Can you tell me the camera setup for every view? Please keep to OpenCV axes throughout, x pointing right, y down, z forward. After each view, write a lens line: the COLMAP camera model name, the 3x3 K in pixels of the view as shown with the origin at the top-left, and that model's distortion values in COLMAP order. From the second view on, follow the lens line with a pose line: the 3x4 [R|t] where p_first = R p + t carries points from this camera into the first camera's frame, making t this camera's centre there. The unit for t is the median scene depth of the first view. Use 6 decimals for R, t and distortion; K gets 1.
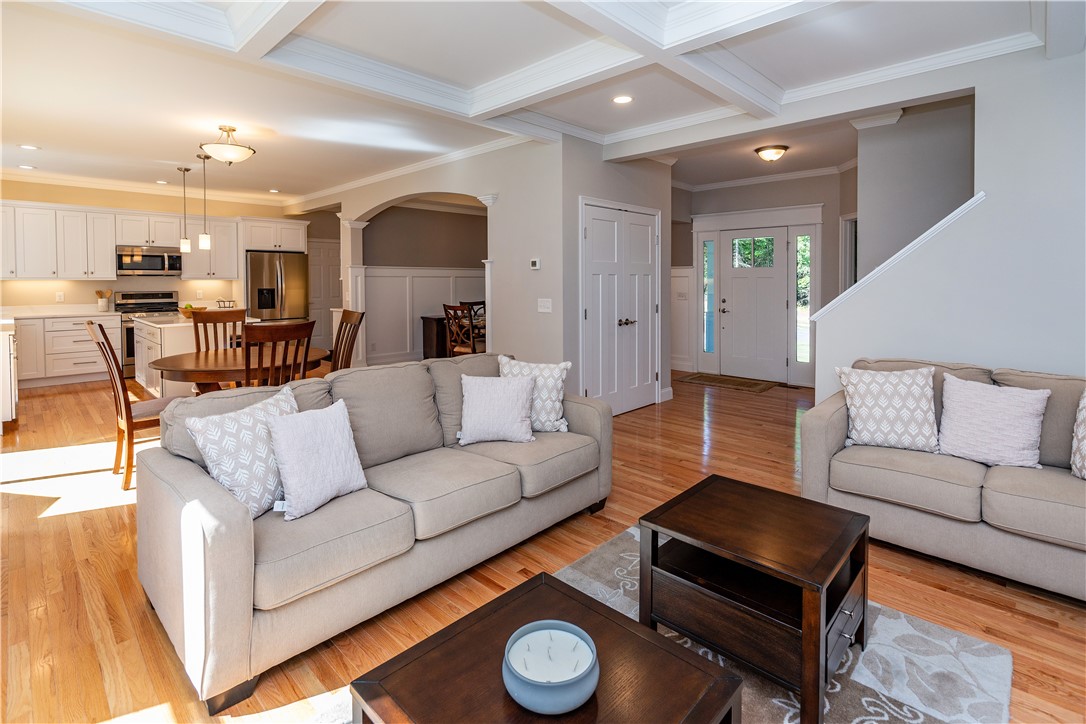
lens RADIAL K [[528.6, 0, 521.4], [0, 528.6, 313.4], [0, 0, 1]] dist [-0.003366, 0.000120]
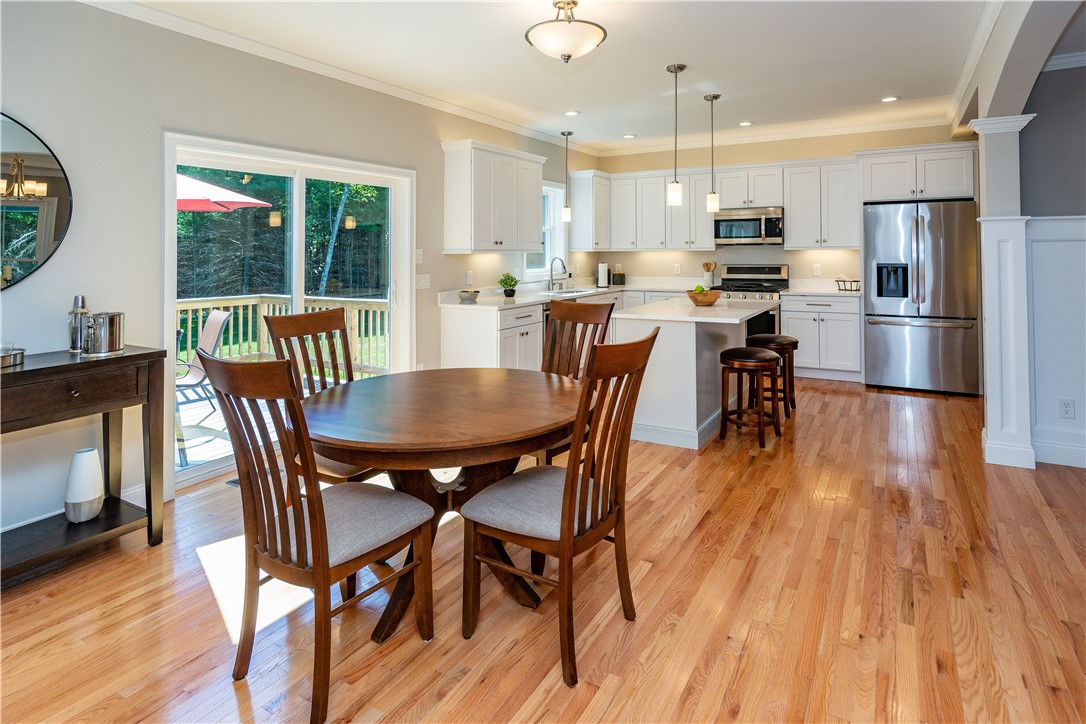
lens RADIAL K [[570.8, 0, 566.3], [0, 570.8, 245.8], [0, 0, 1]] dist [0.000612, -0.000117]
pose [[0.280761, -0.008750, -0.959738, 0.038179], [-0.051627, 0.998373, -0.024205, -0.035248], [0.958388, 0.056344, 0.279853, 0.499251]]
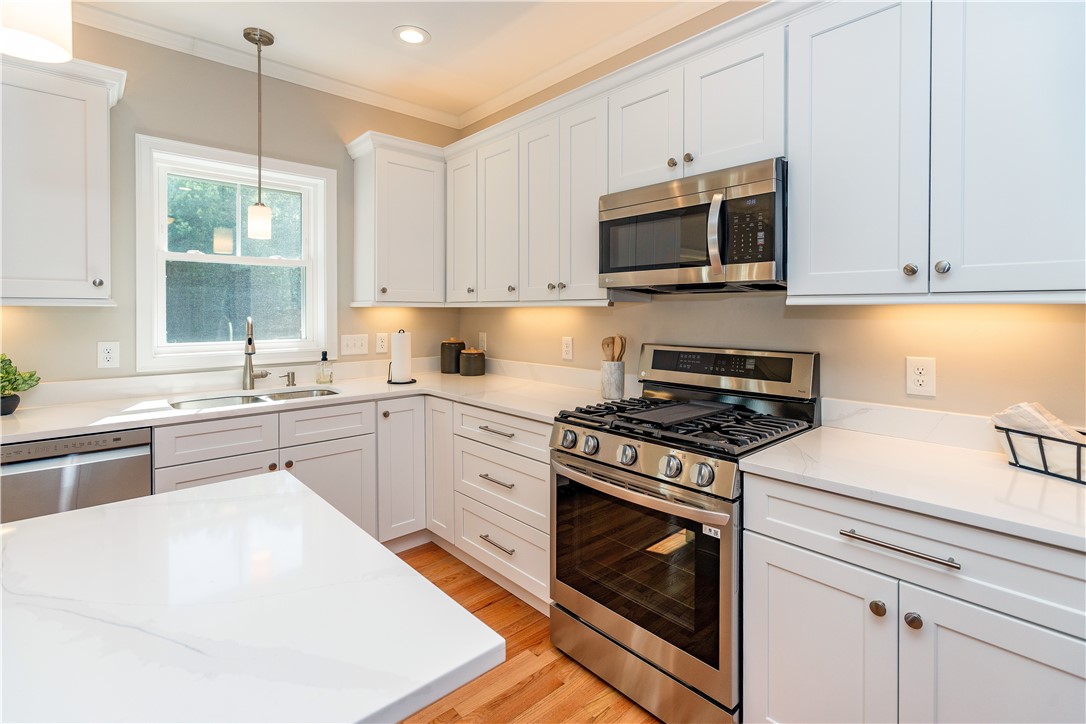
lens RADIAL K [[528.6, 0, 521.4], [0, 528.6, 313.4], [0, 0, 1]] dist [-0.003366, 0.000120]
pose [[-0.030705, 0.006698, -0.999506, -0.436798], [-0.064866, 0.997856, 0.008680, -0.056604], [0.997421, 0.065101, -0.030205, 0.926271]]
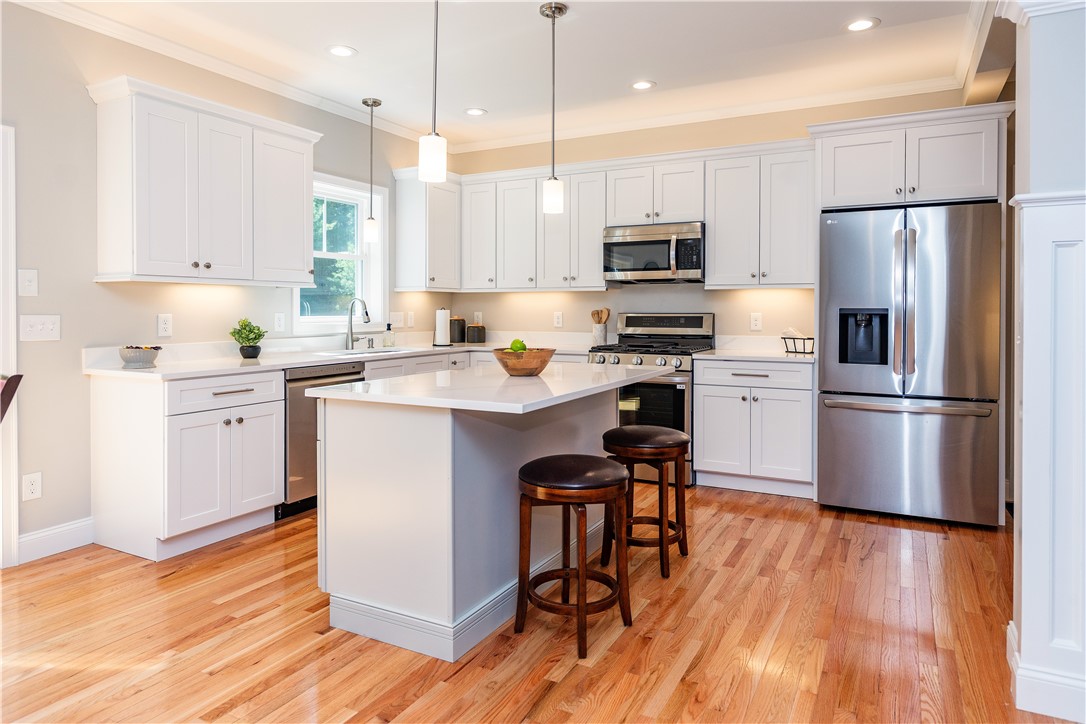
lens RADIAL K [[670.9, 0, 540.4], [0, 670.9, 316.8], [0, 0, 1]] dist [-0.000443, 0.000452]
pose [[0.313009, 0.015867, -0.949618, -0.121117], [-0.062530, 0.998035, -0.003934, -0.028113], [0.947689, 0.060611, 0.313386, 0.693678]]
